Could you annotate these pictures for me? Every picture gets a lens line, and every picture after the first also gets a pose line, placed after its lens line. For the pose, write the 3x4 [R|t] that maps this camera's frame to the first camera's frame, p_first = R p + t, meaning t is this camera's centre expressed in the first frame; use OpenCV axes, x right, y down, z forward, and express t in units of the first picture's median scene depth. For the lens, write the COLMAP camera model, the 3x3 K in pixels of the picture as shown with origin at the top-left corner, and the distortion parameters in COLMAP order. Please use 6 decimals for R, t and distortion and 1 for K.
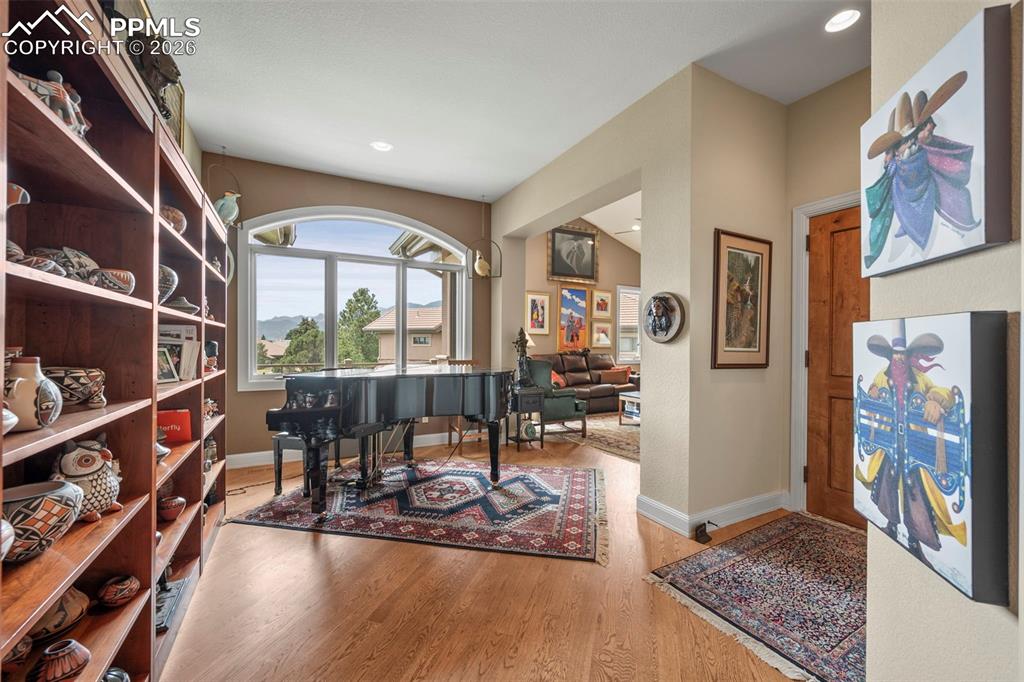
lens RADIAL K [[409.6, 0, 514.4], [0, 409.6, 344.8], [0, 0, 1]] dist [0.000441, -0.000106]
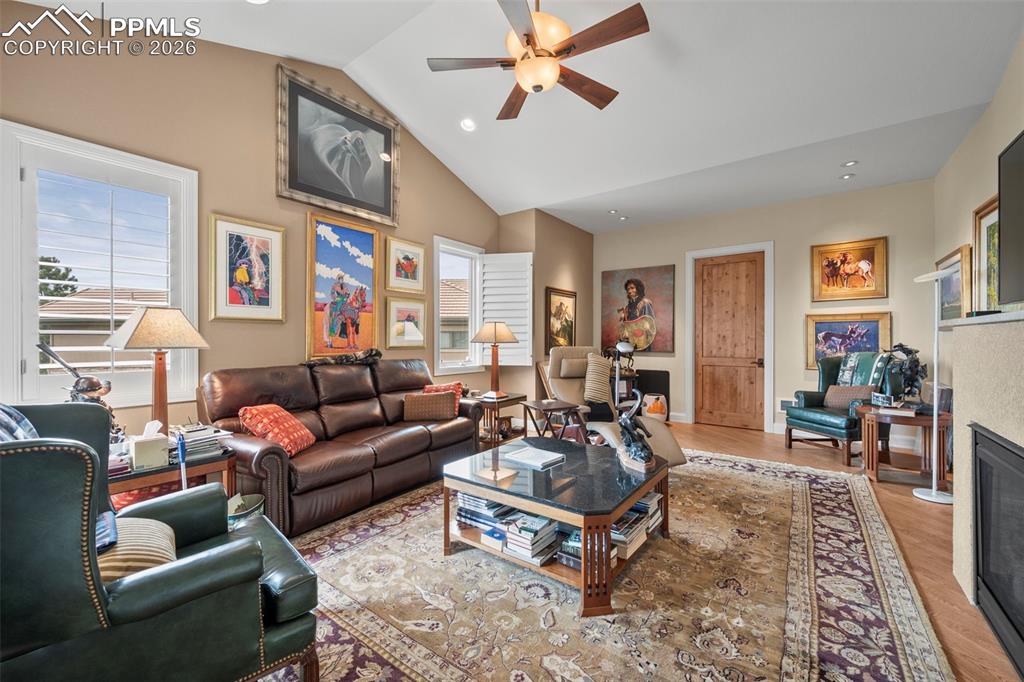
lens RADIAL K [[409.6, 0, 513.9], [0, 409.6, 341.4], [0, 0, 1]] dist [0.000441, -0.000106]
pose [[0.905459, -0.009320, 0.424332, 0.119469], [0.009198, 0.999955, 0.002335, -0.001300], [-0.424334, 0.001789, 0.905504, 0.482572]]
